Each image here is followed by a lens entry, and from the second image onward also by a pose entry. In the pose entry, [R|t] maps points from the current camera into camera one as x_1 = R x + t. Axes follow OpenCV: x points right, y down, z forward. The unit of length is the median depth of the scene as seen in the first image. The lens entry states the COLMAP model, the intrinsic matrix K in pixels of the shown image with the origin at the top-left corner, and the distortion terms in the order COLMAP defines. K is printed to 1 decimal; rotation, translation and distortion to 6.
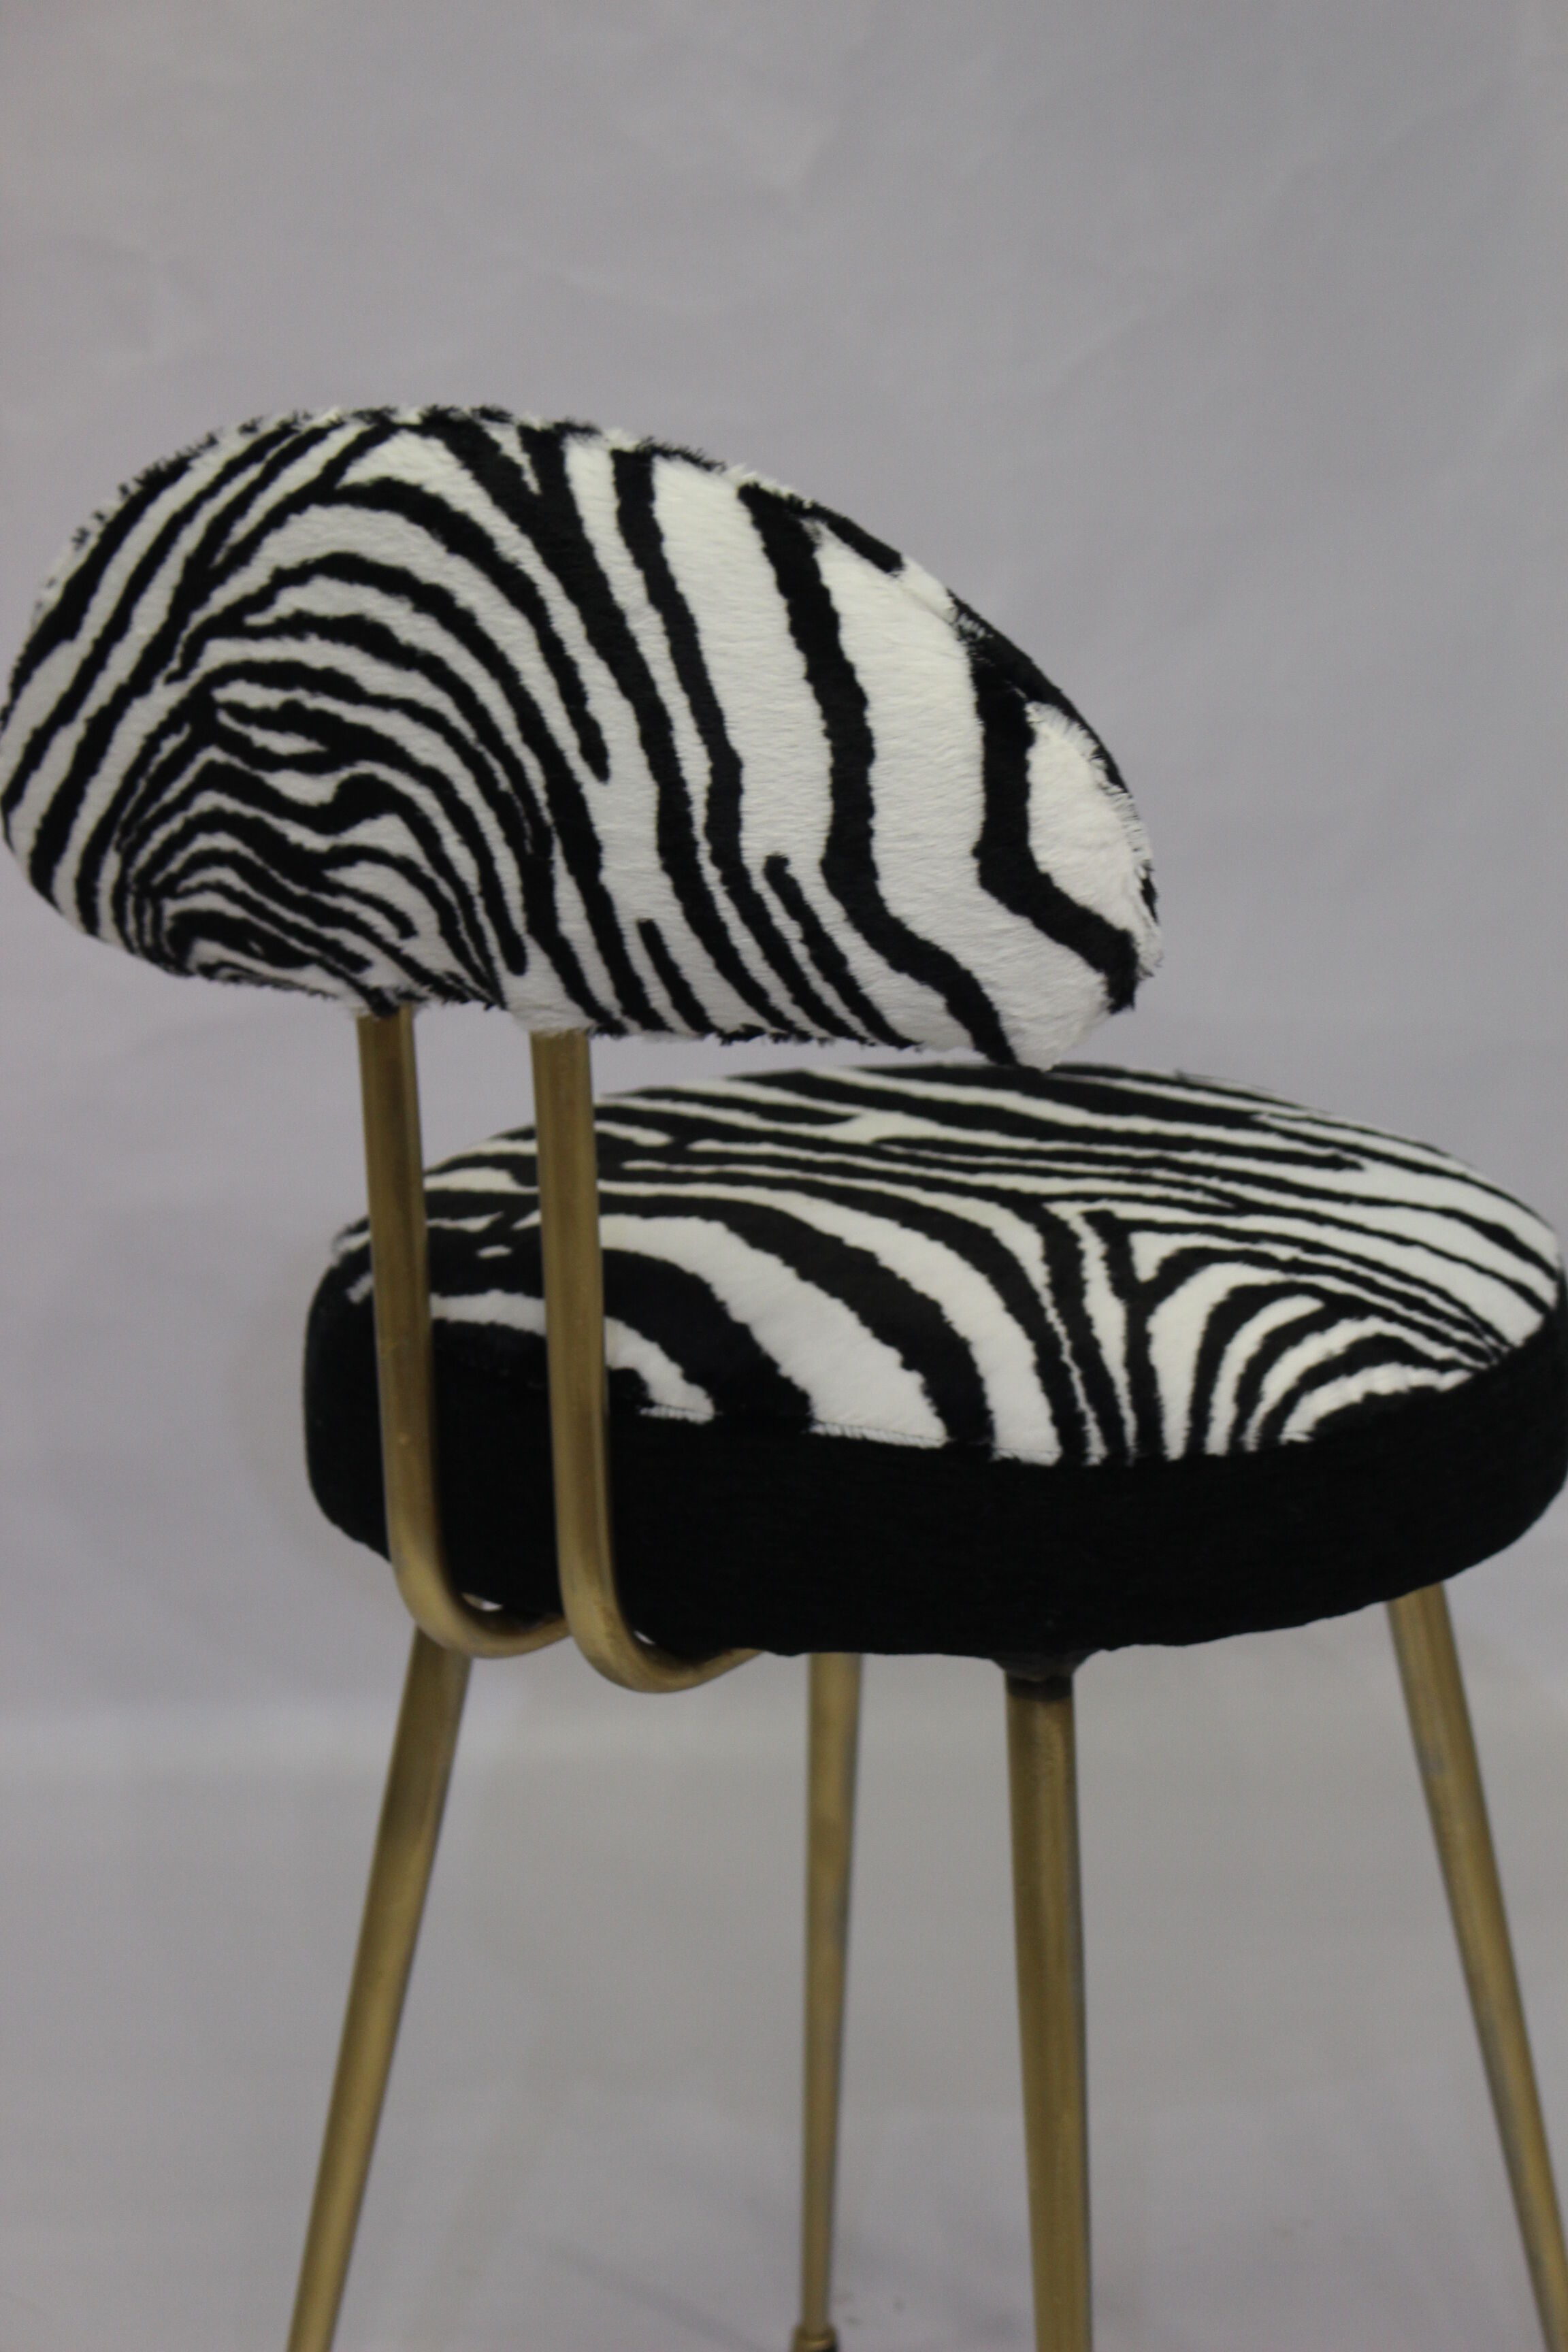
lens RADIAL K [[5688.9, 0, 784.0], [0, 5688.9, 1176.0], [0, 0, 1]] dist [0.026495, 0.604174]
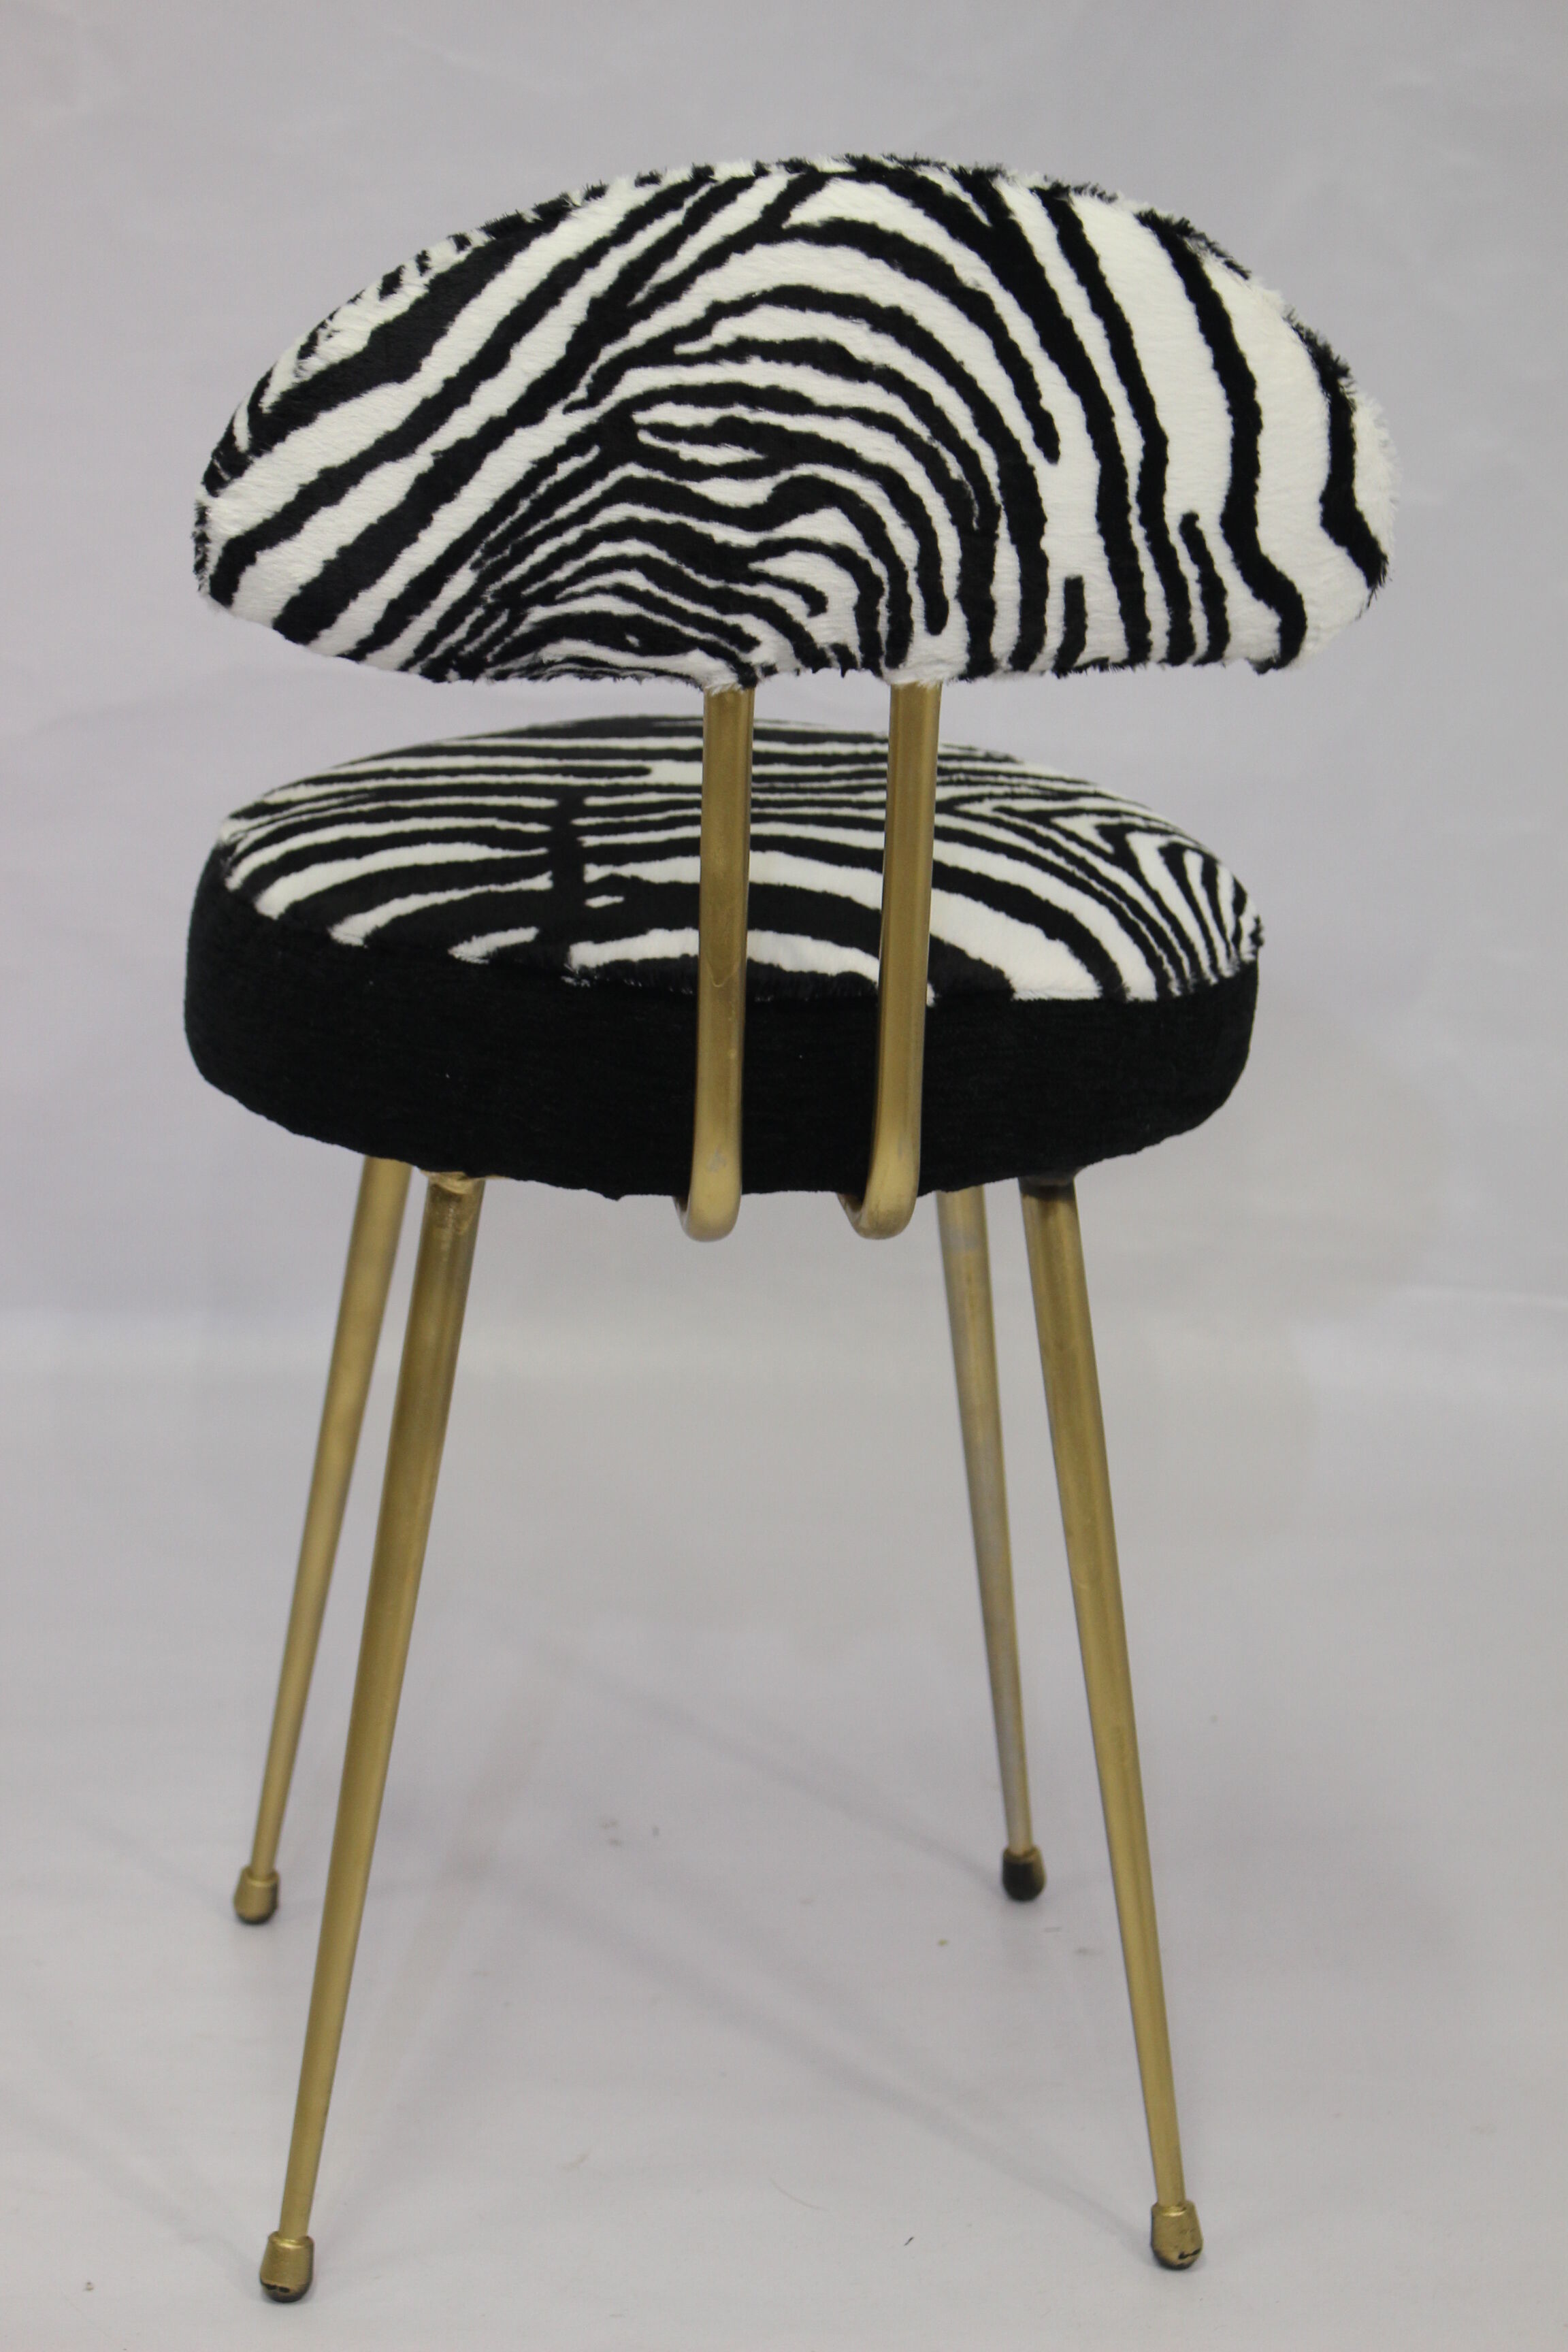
lens RADIAL K [[5061.4, 0, 784.0], [0, 5061.4, 1176.0], [0, 0, 1]] dist [-0.046562, -0.121781]
pose [[0.732121, -0.153648, 0.663620, -0.789483], [0.118008, 0.988107, 0.098587, -0.031647], [-0.670875, 0.006135, 0.741545, 0.237772]]
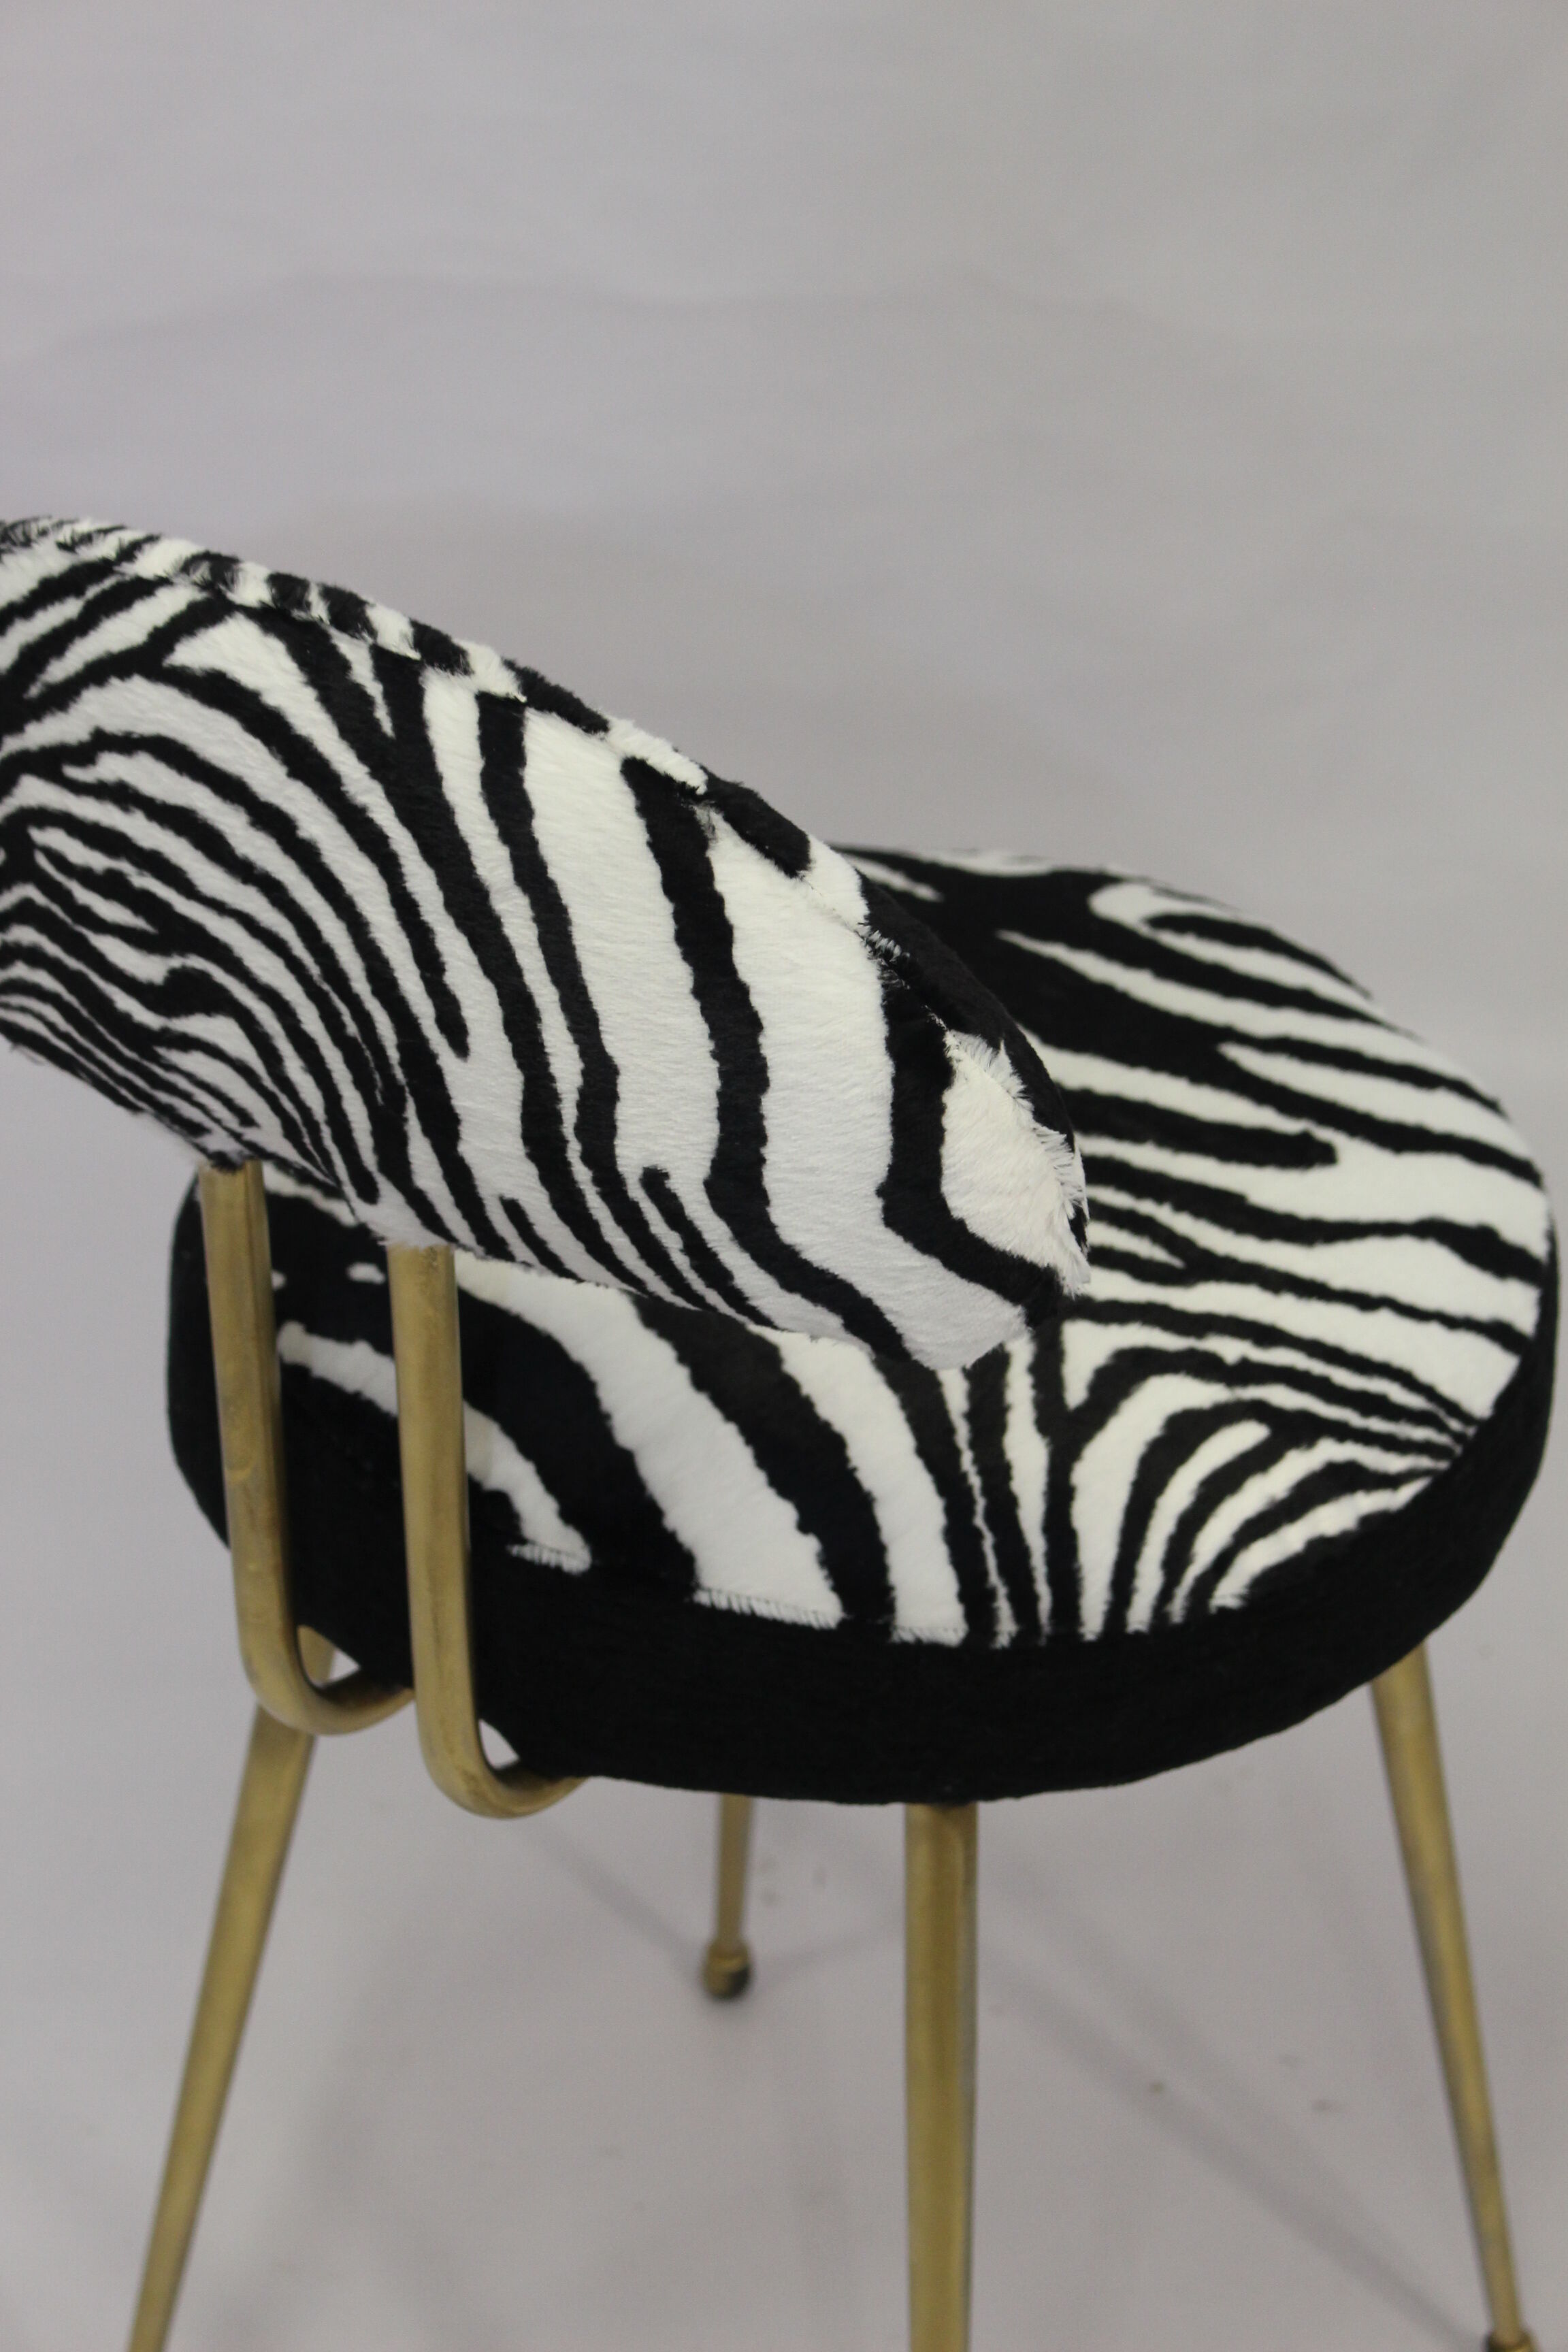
lens RADIAL K [[5688.9, 0, 784.0], [0, 5688.9, 1176.0], [0, 0, 1]] dist [0.026495, 0.604174]
pose [[0.999194, 0.039201, -0.008657, 0.025322], [-0.034280, 0.945361, 0.324218, -0.329146], [0.020894, -0.323660, 0.945943, 0.164232]]
